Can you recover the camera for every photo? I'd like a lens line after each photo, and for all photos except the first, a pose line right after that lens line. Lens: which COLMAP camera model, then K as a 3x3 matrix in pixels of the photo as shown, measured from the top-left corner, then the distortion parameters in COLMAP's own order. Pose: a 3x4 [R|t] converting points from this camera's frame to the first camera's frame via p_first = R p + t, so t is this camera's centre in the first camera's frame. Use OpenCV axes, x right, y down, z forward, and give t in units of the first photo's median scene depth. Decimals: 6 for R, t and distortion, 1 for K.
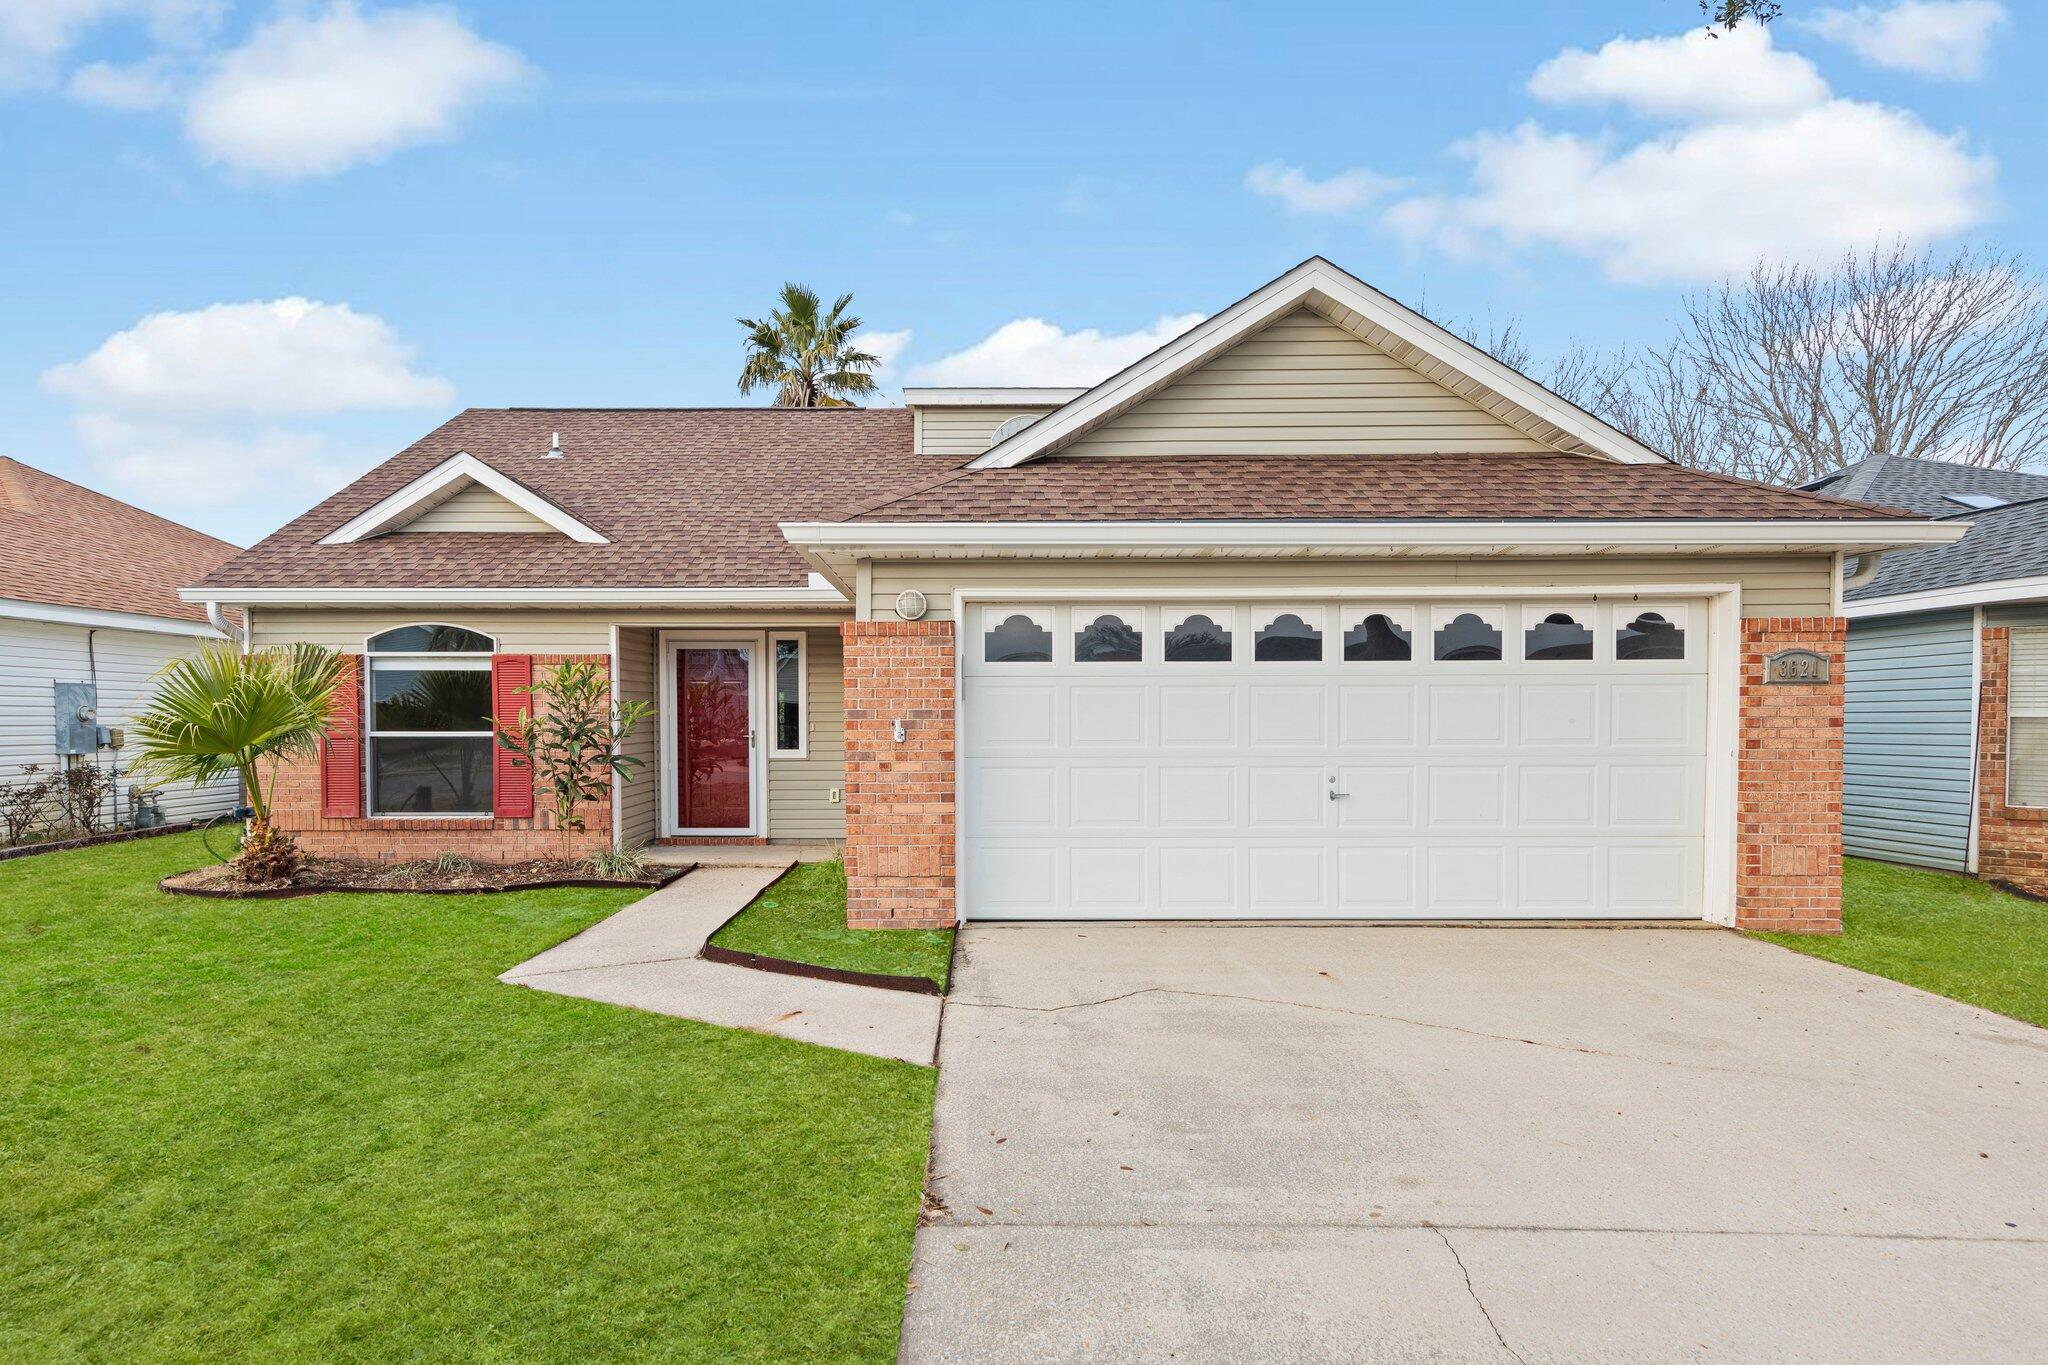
lens RADIAL K [[1049.8, 0, 961.4], [0, 1049.8, 733.7], [0, 0, 1]] dist [0.011046, 0.000692]
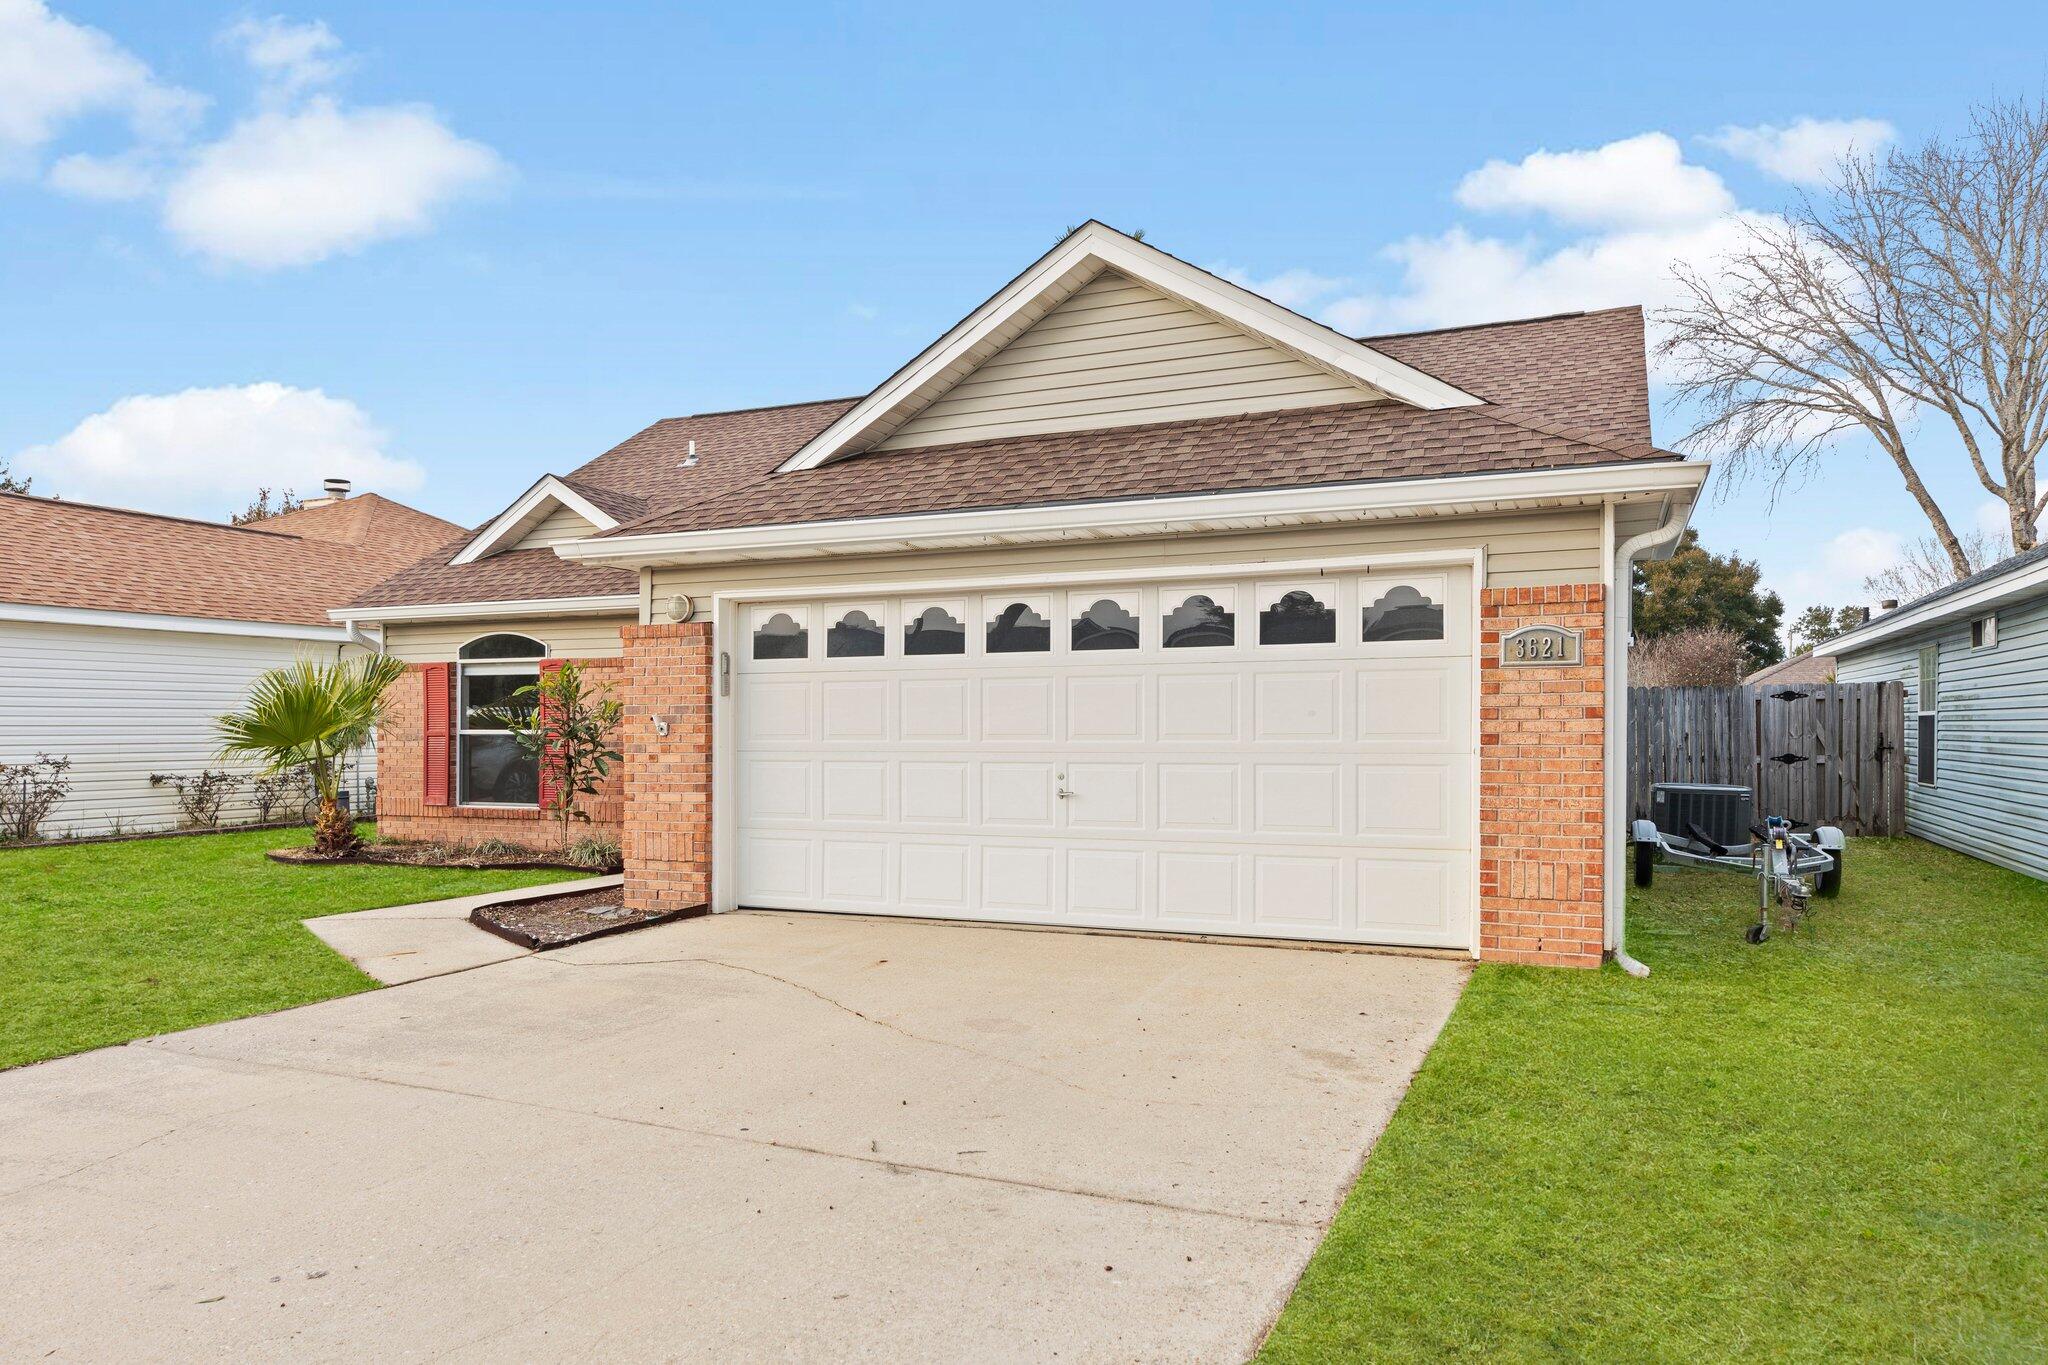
lens RADIAL K [[1324.0, 0, 1014.6], [0, 1324.0, 699.0], [0, 0, 1]] dist [0.008133, 0.000455]
pose [[0.919742, -0.009782, -0.392401, 0.778051], [-0.002653, 0.999512, -0.031137, 0.011175], [0.392514, 0.029679, 0.919267, -0.108491]]
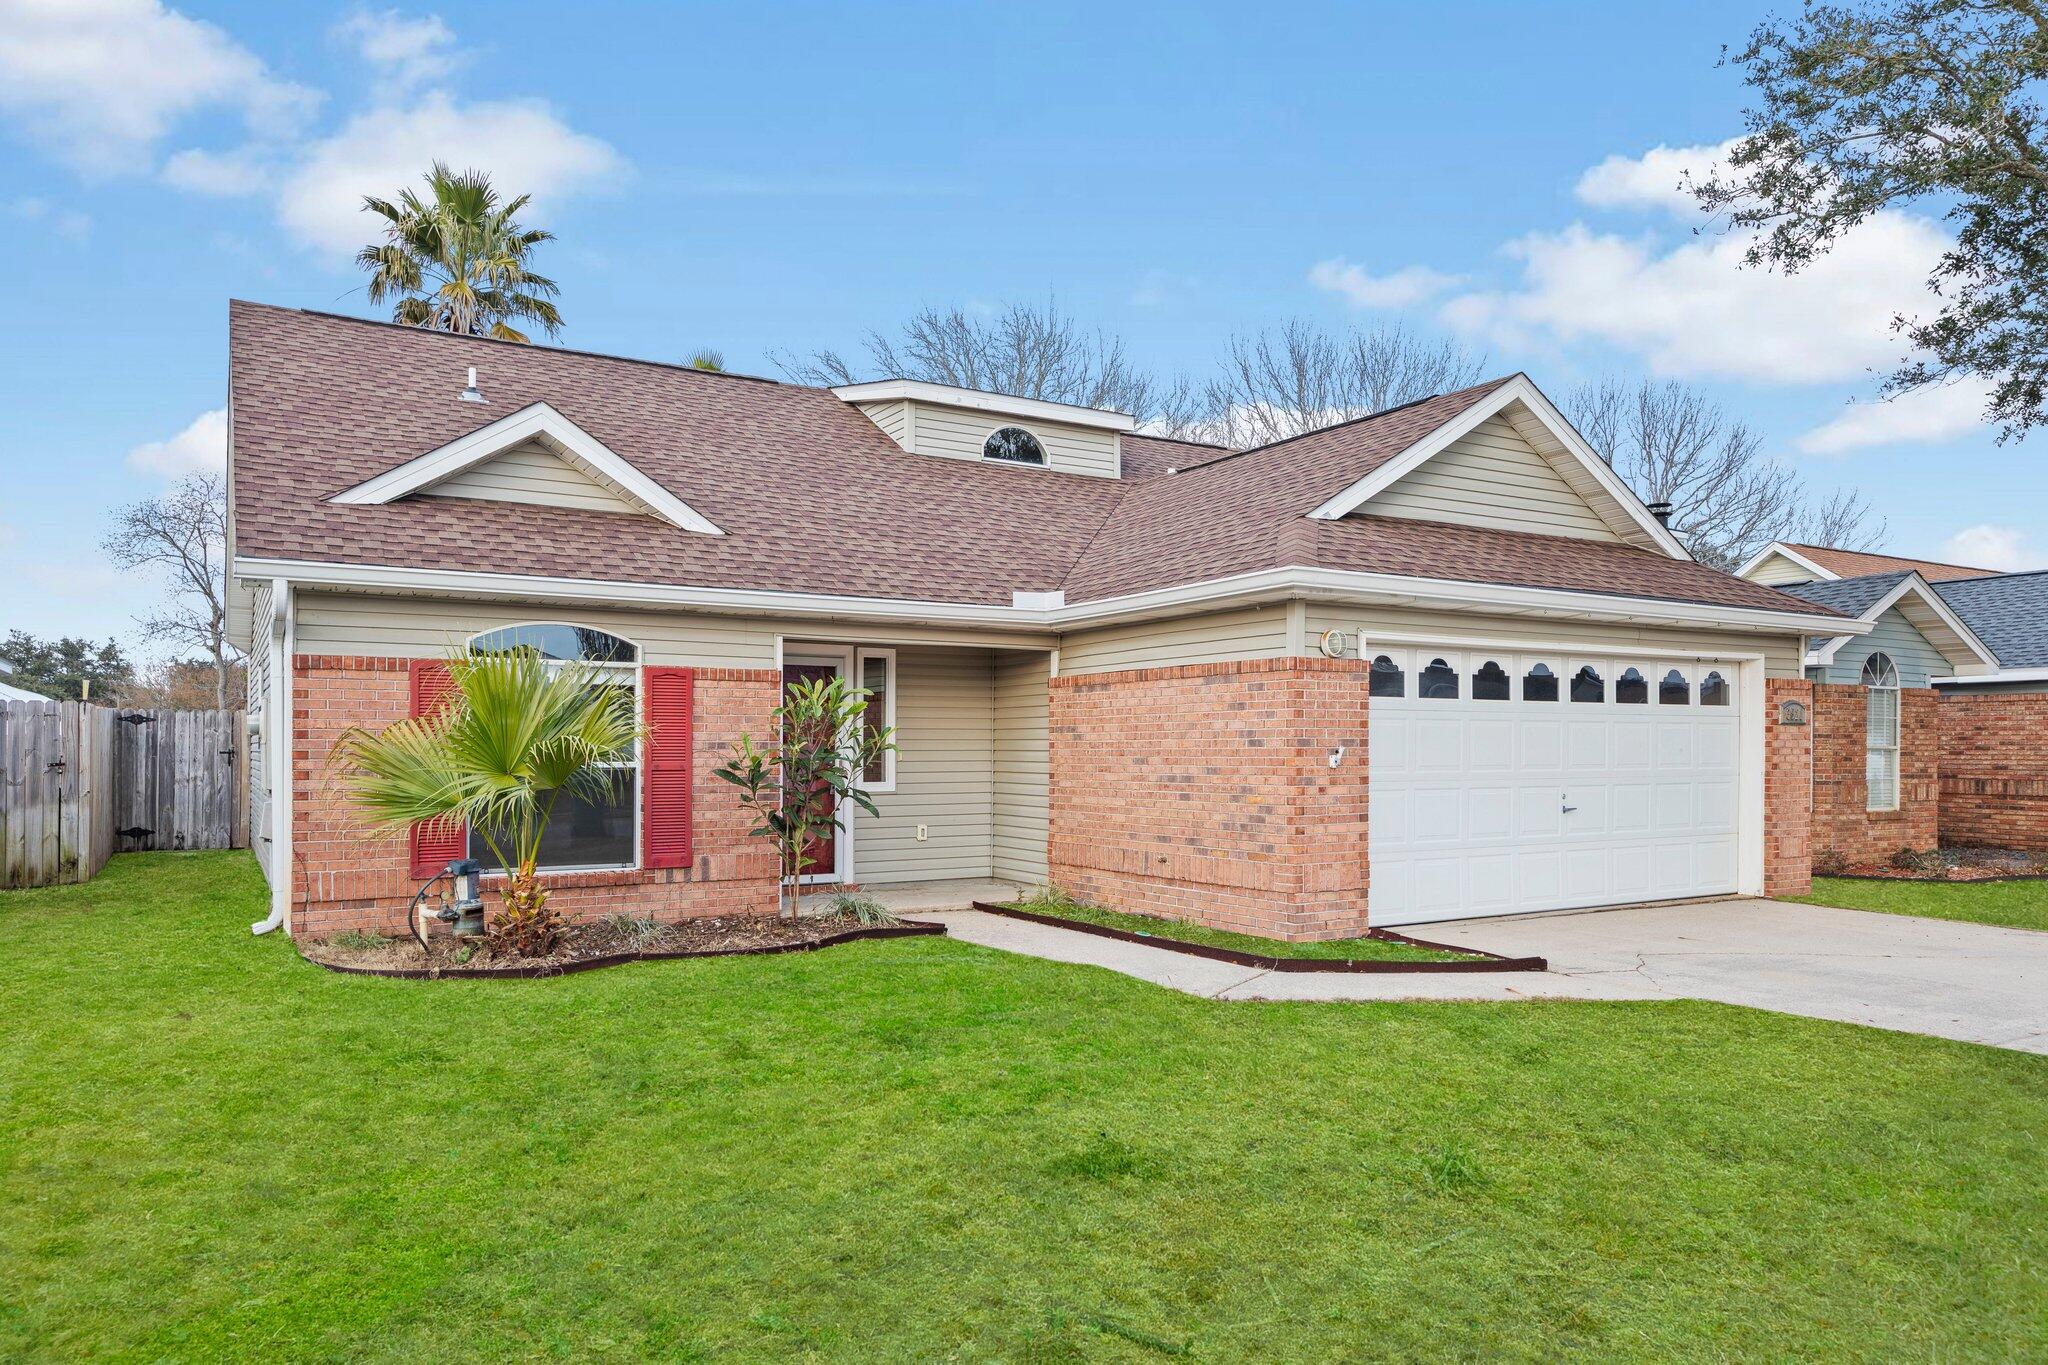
lens RADIAL K [[1324.0, 0, 998.3], [0, 1324.0, 746.5], [0, 0, 1]] dist [0.008133, 0.000455]
pose [[0.860703, 0.003307, 0.509096, -1.022823], [0.005431, 0.999862, -0.015677, 0.005120], [-0.509078, 0.016258, 0.860567, -0.012420]]
